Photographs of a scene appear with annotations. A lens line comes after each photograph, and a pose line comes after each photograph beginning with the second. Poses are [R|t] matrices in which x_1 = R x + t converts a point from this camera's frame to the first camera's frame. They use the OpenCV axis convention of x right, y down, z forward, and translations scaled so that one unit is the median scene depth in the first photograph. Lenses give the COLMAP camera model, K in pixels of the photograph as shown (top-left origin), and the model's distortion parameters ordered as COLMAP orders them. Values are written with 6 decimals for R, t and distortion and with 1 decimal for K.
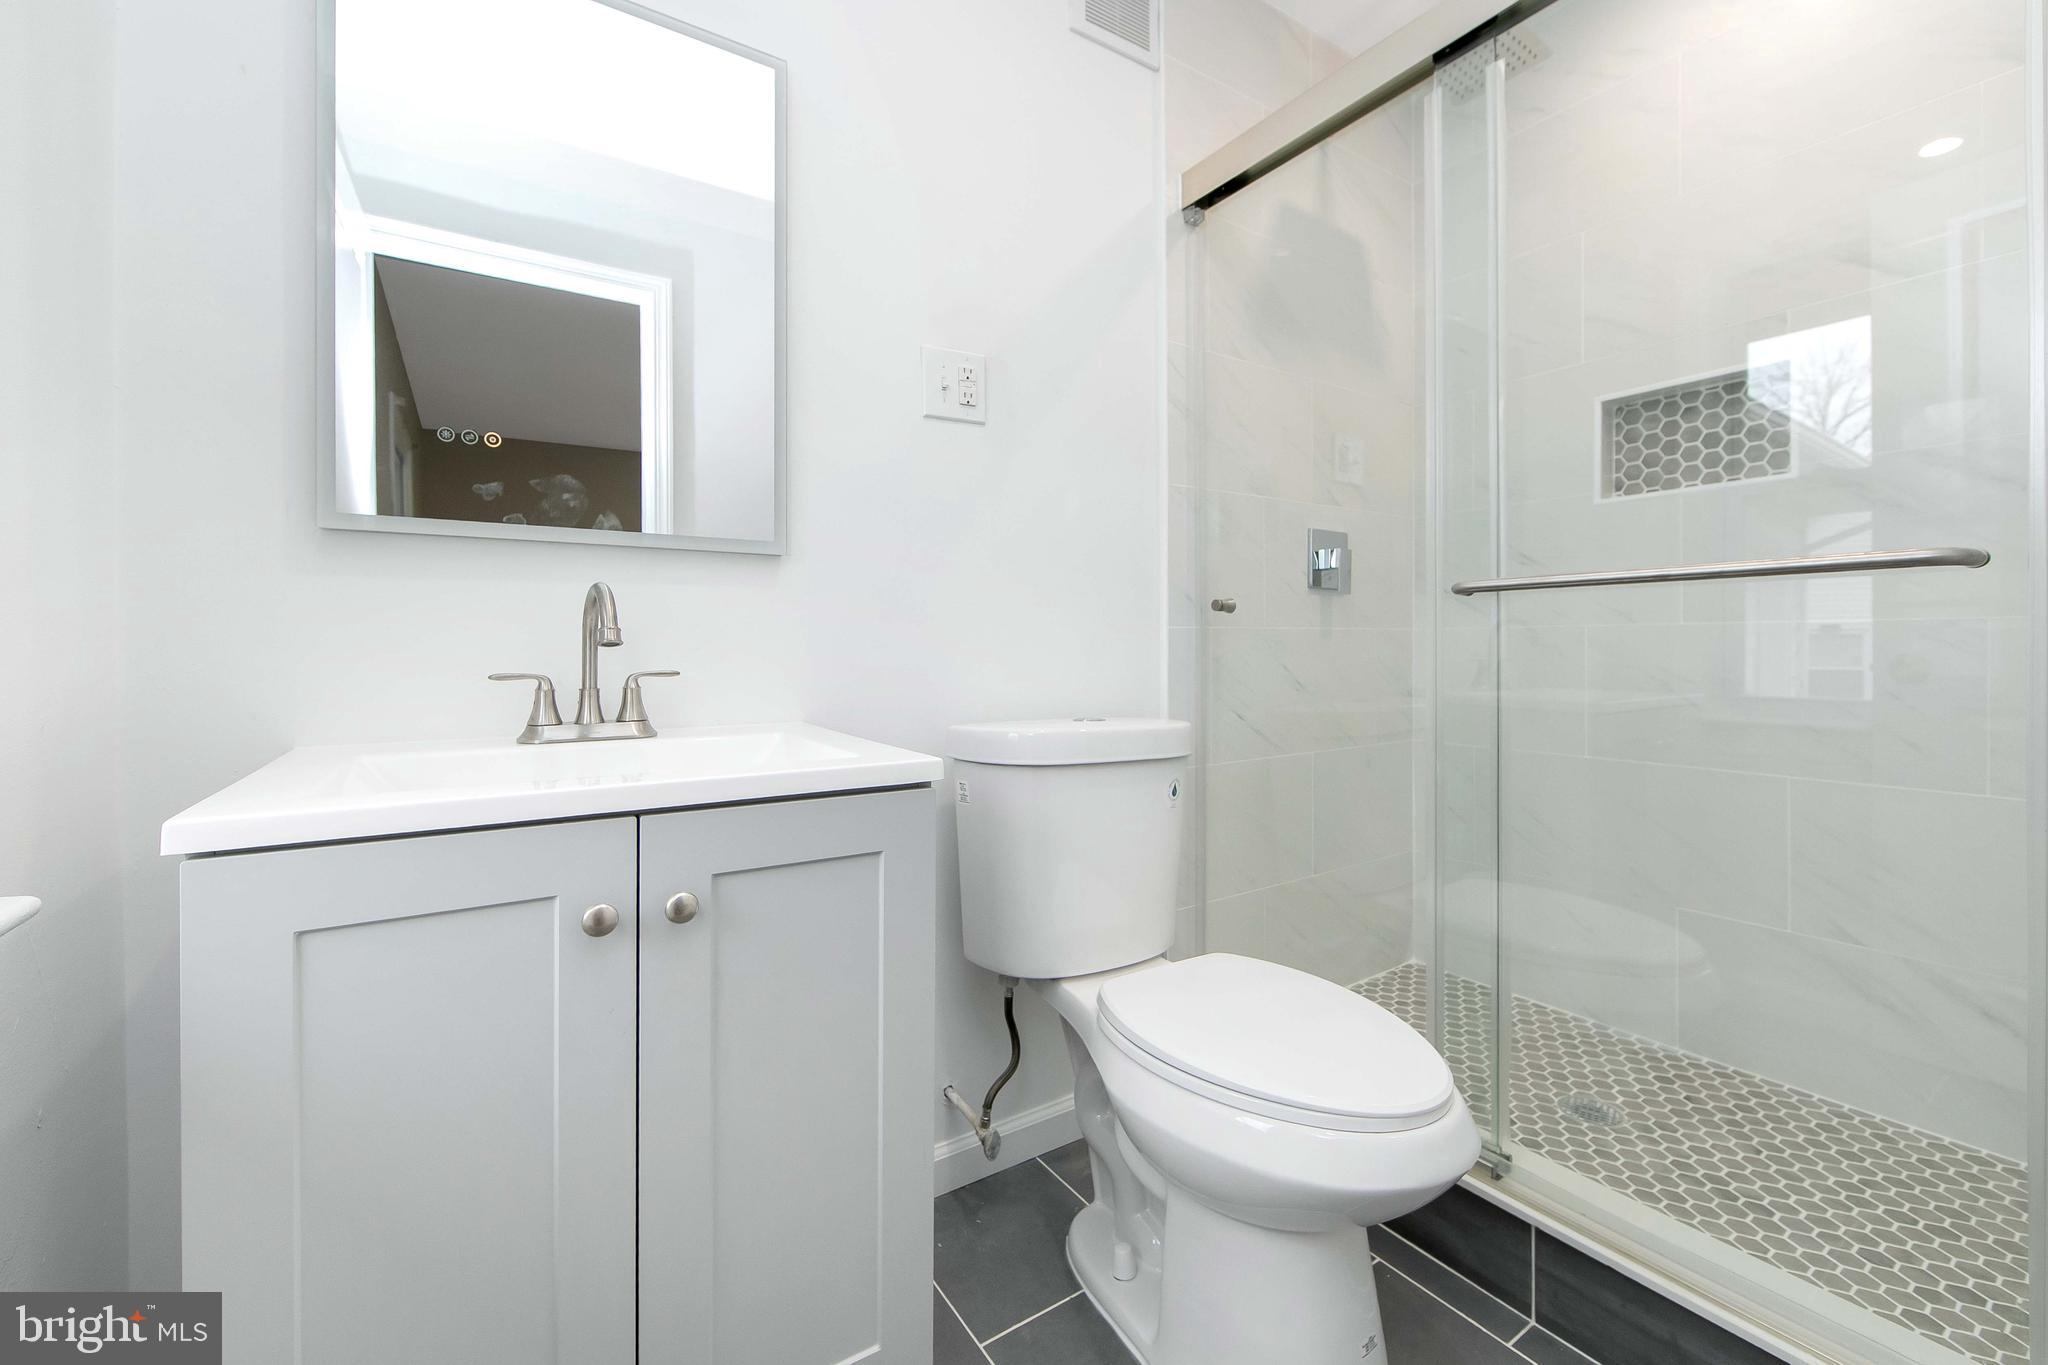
lens RADIAL K [[811.8, 0, 1024.0], [0, 811.8, 682.5], [0, 0, 1]] dist [-0.002983, -0.000376]
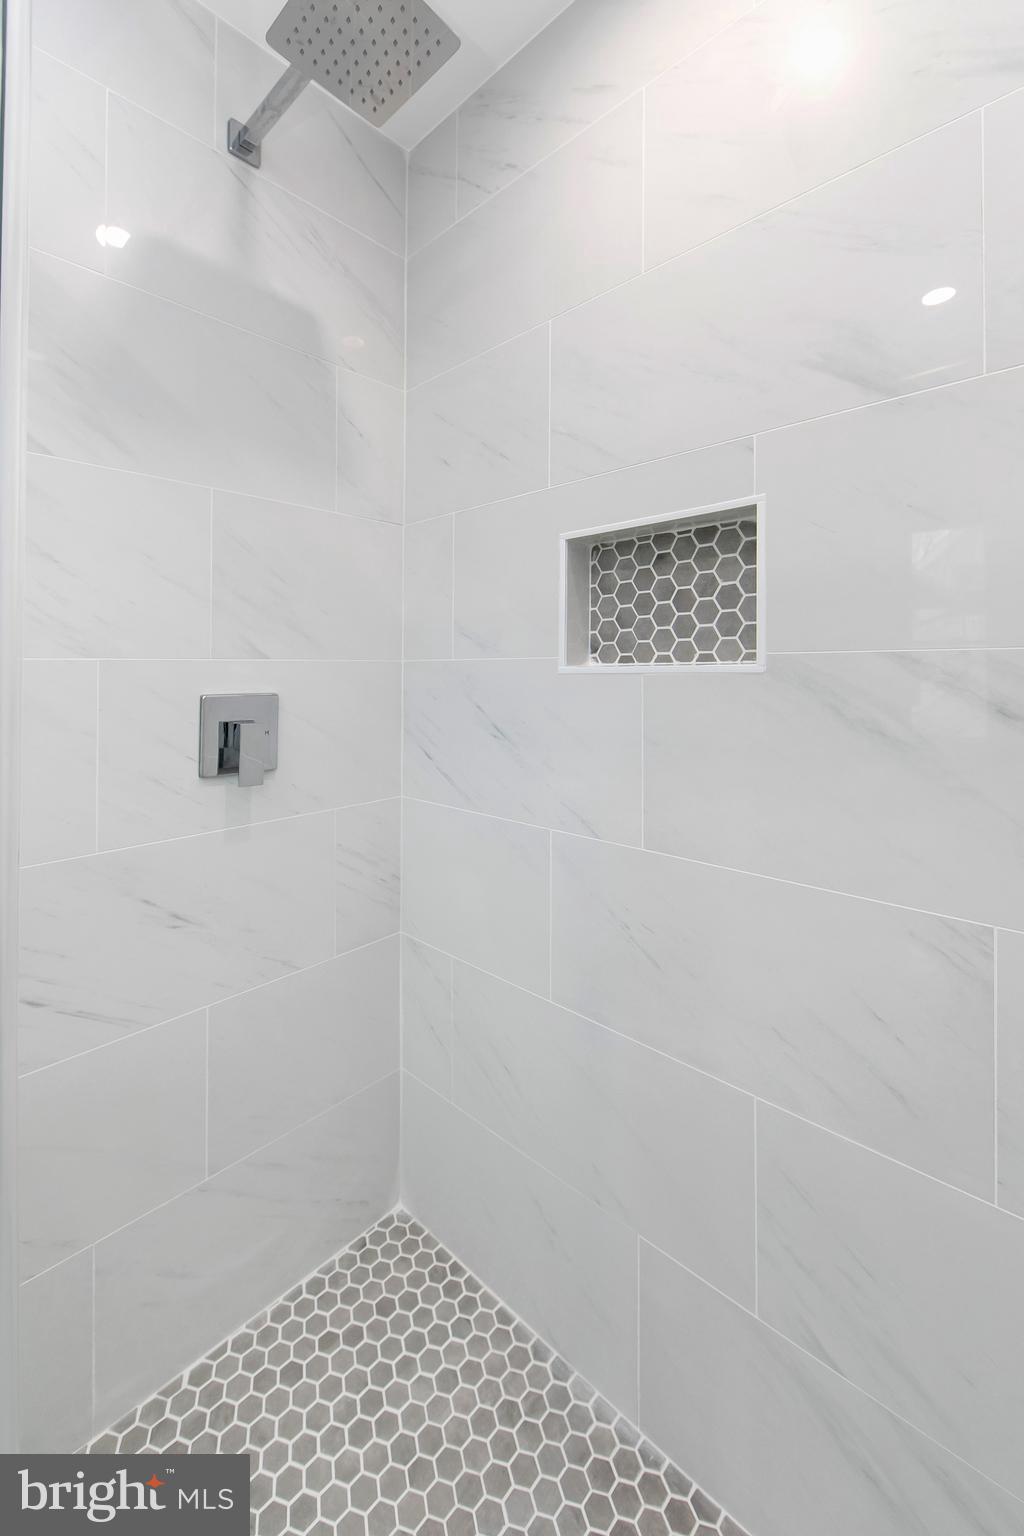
lens RADIAL K [[621.0, 0, 464.9], [0, 621.0, 697.7], [0, 0, 1]] dist [-0.002327, -0.000715]
pose [[0.982067, -0.008832, 0.188325, 0.504599], [0.008474, 0.999960, 0.002703, -0.198520], [-0.188342, -0.001058, 0.982103, 0.437409]]
